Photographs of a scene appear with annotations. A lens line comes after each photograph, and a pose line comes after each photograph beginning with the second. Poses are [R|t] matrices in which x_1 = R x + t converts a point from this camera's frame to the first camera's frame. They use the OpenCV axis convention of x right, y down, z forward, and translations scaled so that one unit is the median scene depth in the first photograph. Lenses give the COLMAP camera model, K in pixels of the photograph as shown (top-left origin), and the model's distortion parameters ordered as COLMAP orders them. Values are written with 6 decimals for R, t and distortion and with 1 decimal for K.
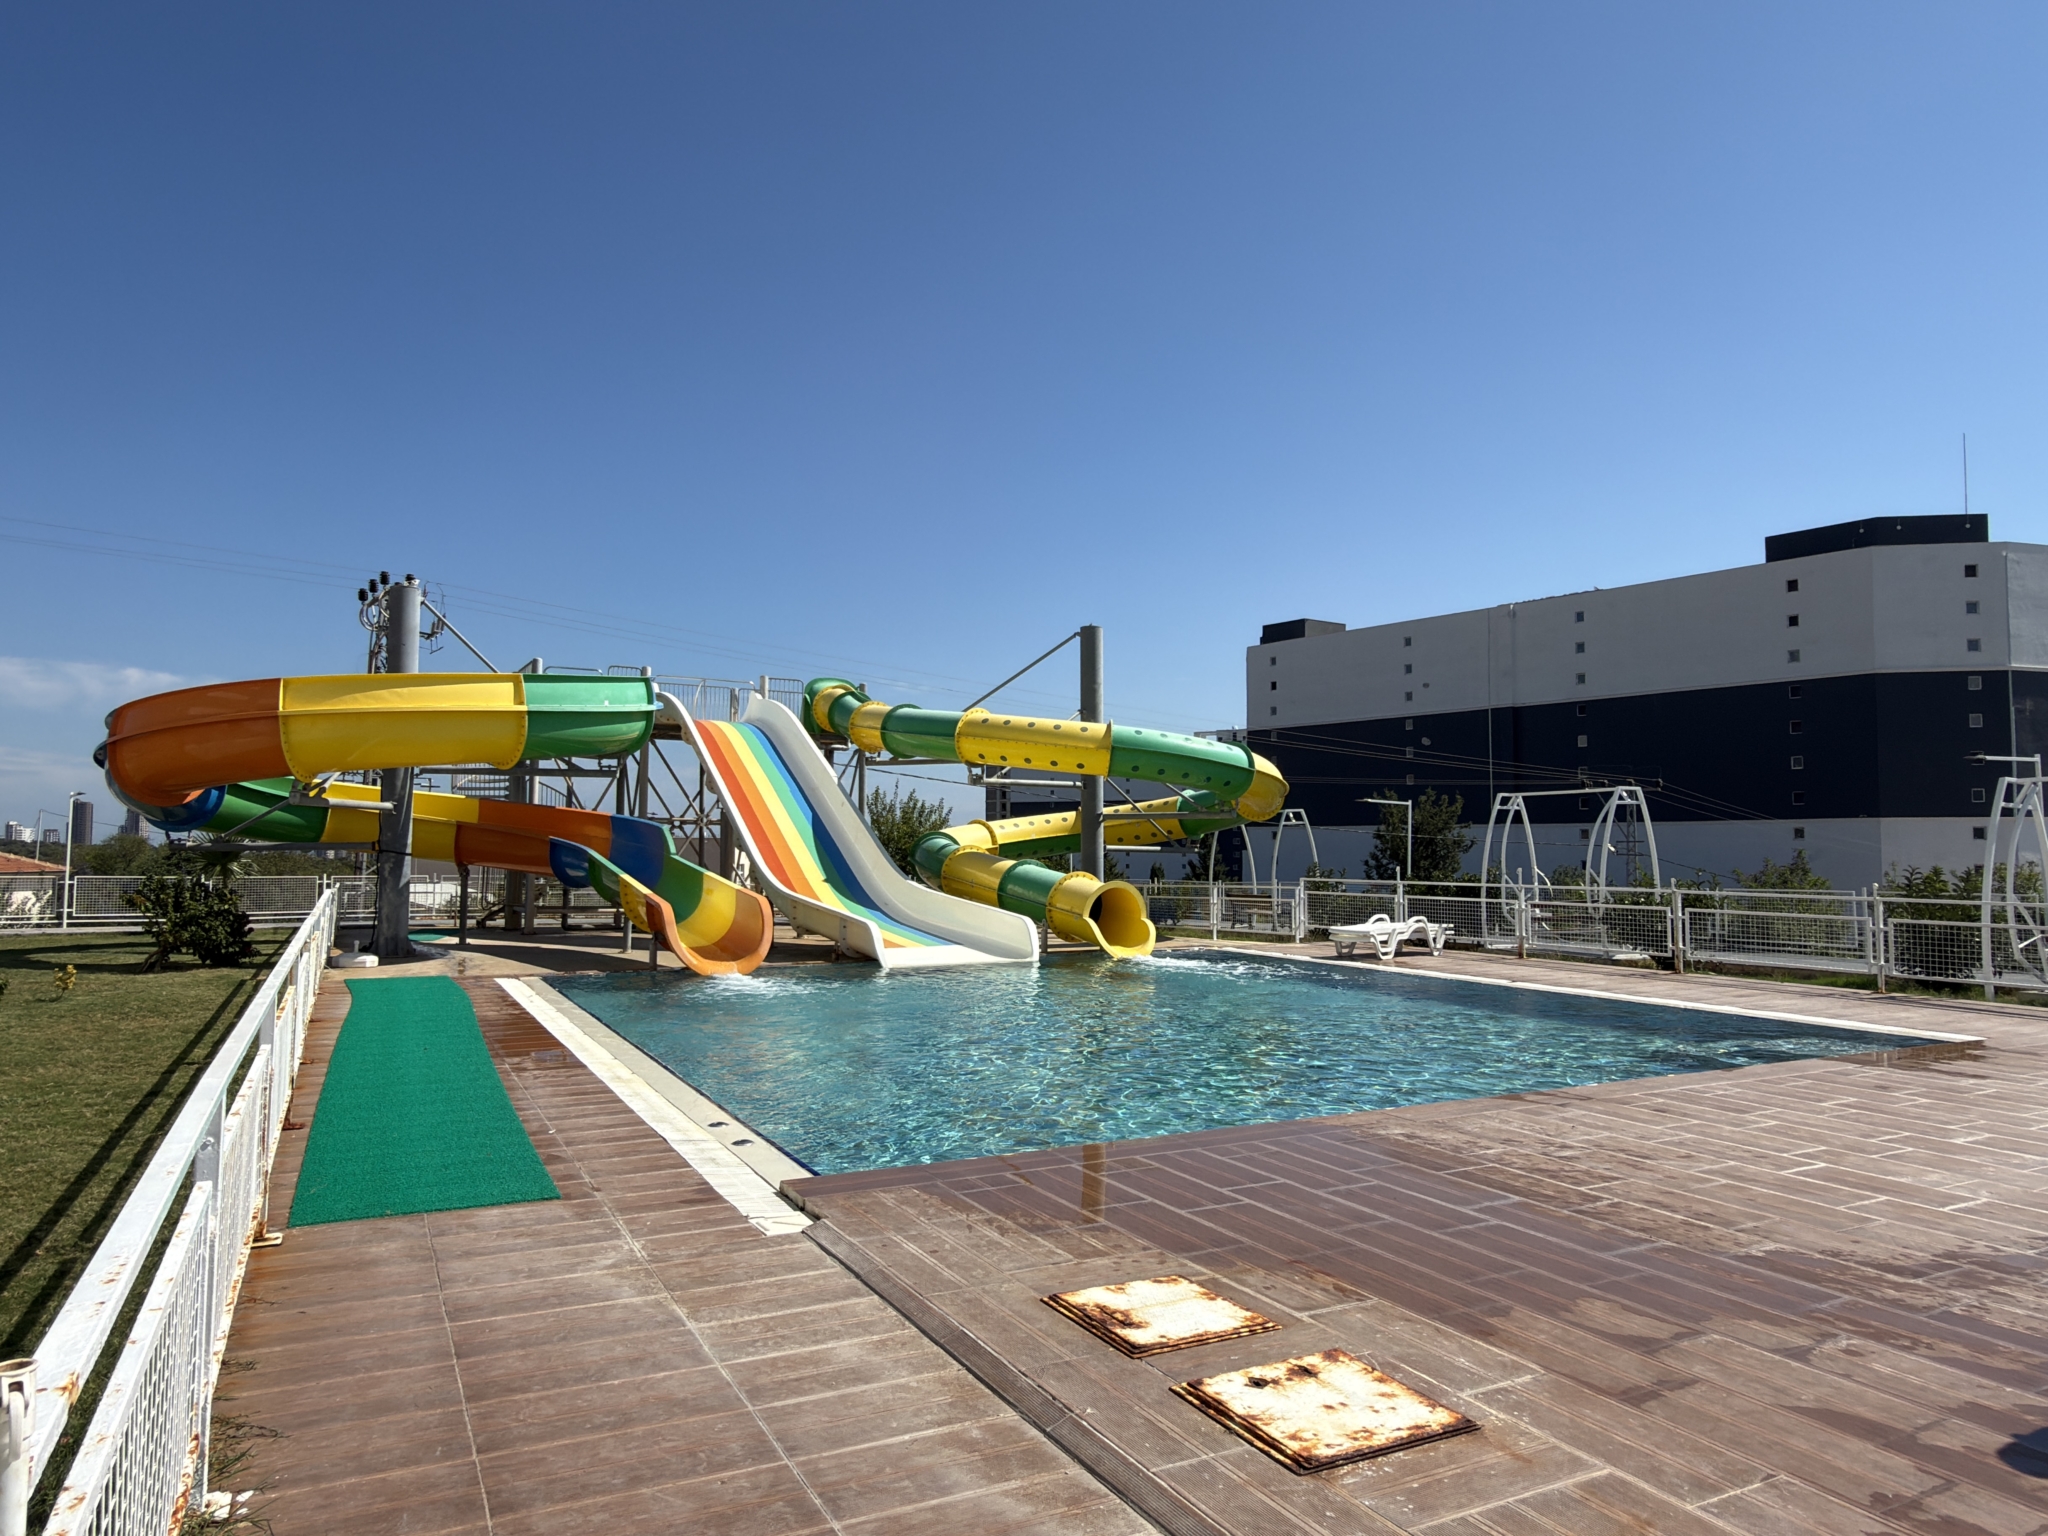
lens RADIAL K [[1360.3, 0, 1030.0], [0, 1360.3, 755.8], [0, 0, 1]] dist [0.008212, 0.004880]
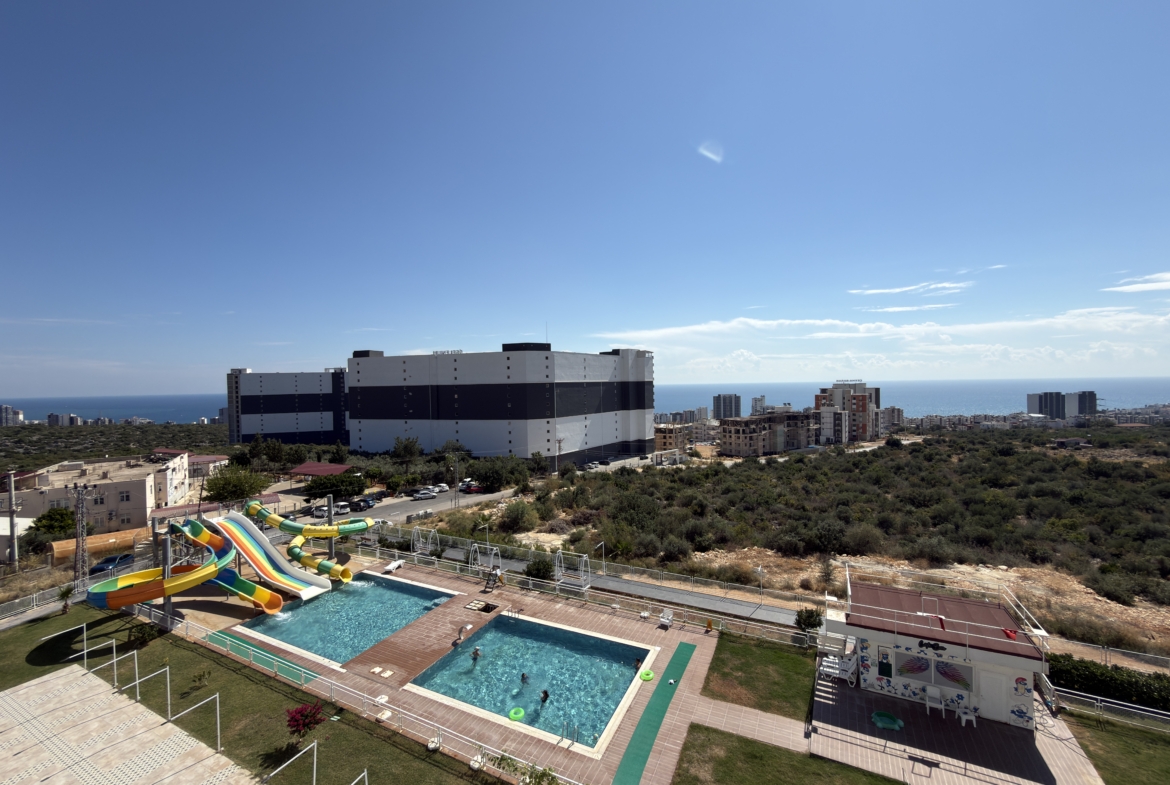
lens RADIAL K [[465.5, 0, 585.0], [0, 465.5, 391.7], [0, 0, 1]] dist [-0.000477, 0.000620]
pose [[0.804398, -0.023156, 0.593640, -0.040288], [-0.018068, 0.997824, 0.063404, -0.118562], [-0.593817, -0.061728, 0.802229, -0.170178]]
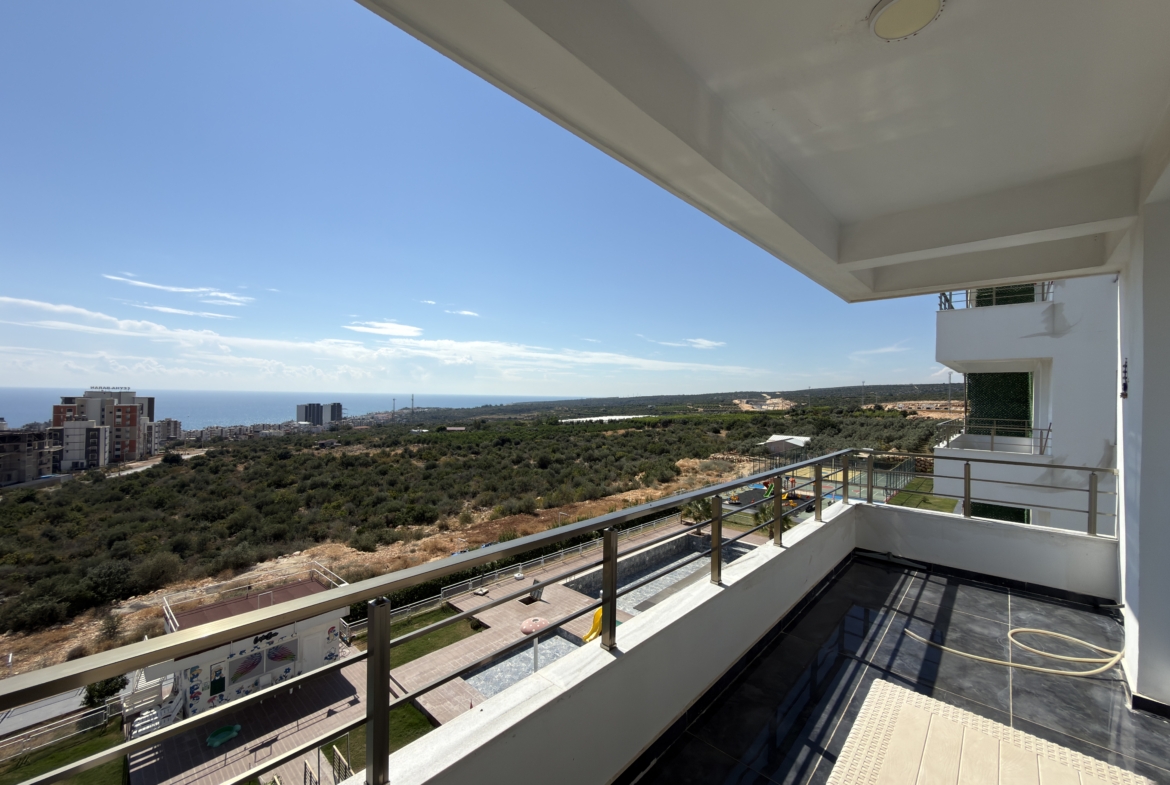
lens RADIAL K [[465.5, 0, 588.1], [0, 465.5, 399.7], [0, 0, 1]] dist [-0.000477, 0.000620]
pose [[-0.377279, -0.015319, 0.925973, -0.060486], [-0.072441, 0.997288, -0.013017, -0.117867], [-0.923262, -0.071990, -0.377365, -0.153166]]
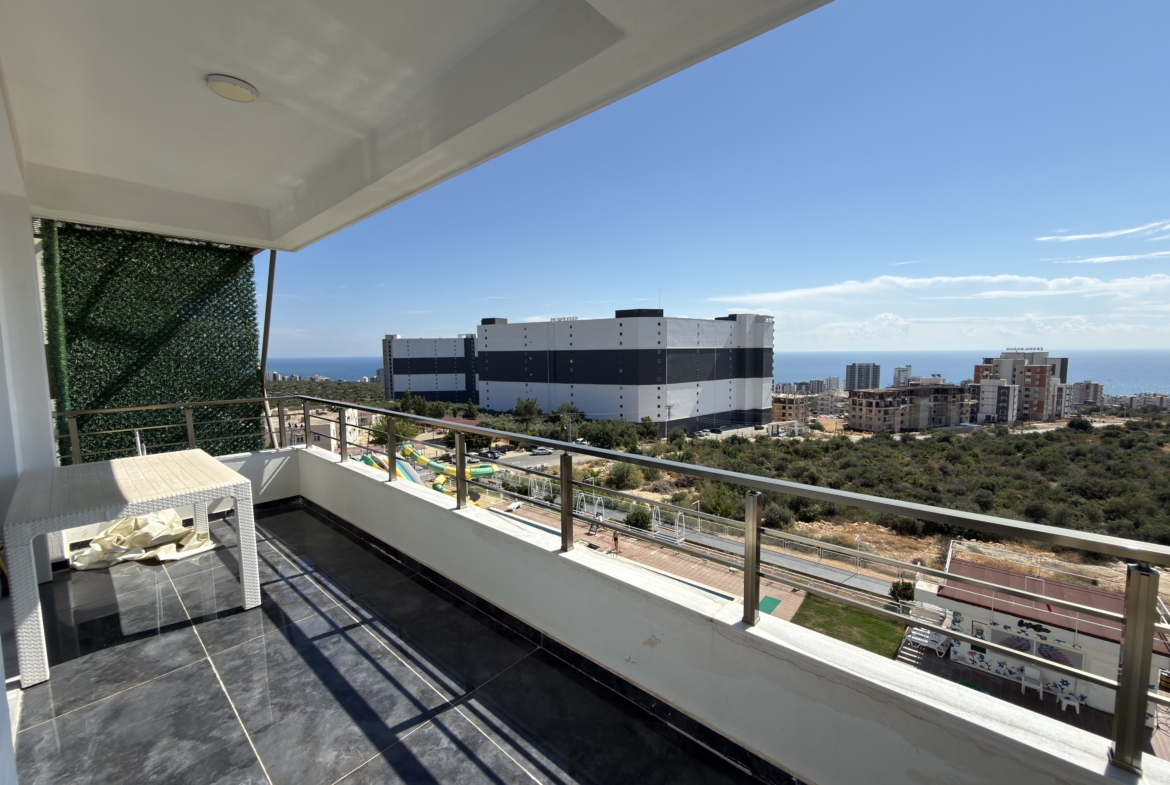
lens RADIAL K [[465.5, 0, 585.6], [0, 465.5, 400.4], [0, 0, 1]] dist [-0.000477, 0.000620]
pose [[0.924229, -0.047682, 0.378849, -0.043921], [-0.013684, 0.987399, 0.157656, -0.119884], [-0.381592, -0.150895, 0.911931, -0.196581]]
